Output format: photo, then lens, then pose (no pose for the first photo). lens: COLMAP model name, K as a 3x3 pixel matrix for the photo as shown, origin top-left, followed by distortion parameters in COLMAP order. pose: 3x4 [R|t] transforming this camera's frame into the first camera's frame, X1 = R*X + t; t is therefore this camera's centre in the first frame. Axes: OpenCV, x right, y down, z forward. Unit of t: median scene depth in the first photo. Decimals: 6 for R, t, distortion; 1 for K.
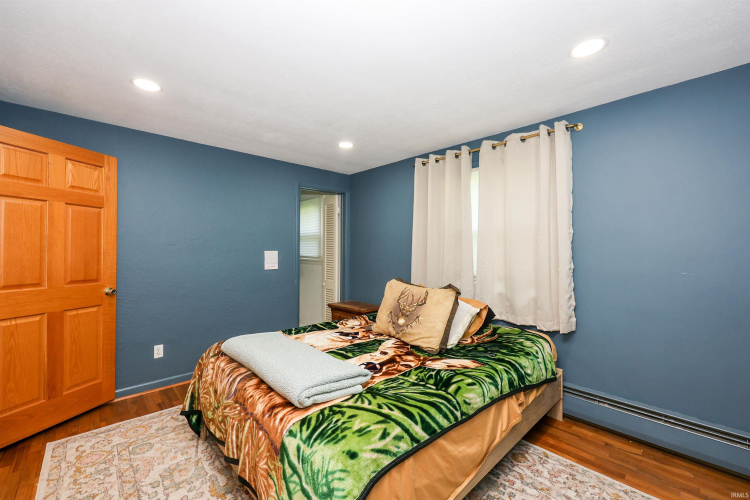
lens RADIAL K [[305.3, 0, 375.0], [0, 305.3, 250.0], [0, 0, 1]] dist [0.000799, 0.000113]
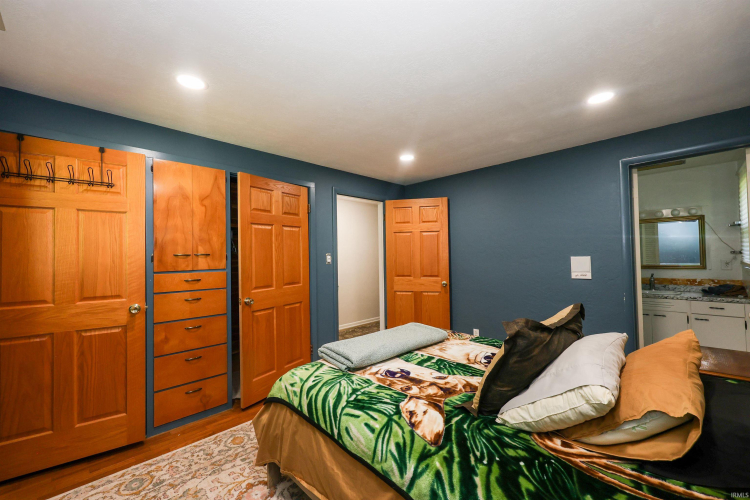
lens RADIAL K [[305.3, 0, 375.0], [0, 305.3, 250.0], [0, 0, 1]] dist [0.000799, 0.000113]
pose [[0.029991, -0.023604, -0.999271, 1.006003], [0.015965, 0.999605, -0.023133, -0.009541], [0.999423, -0.015260, 0.030356, 0.884292]]
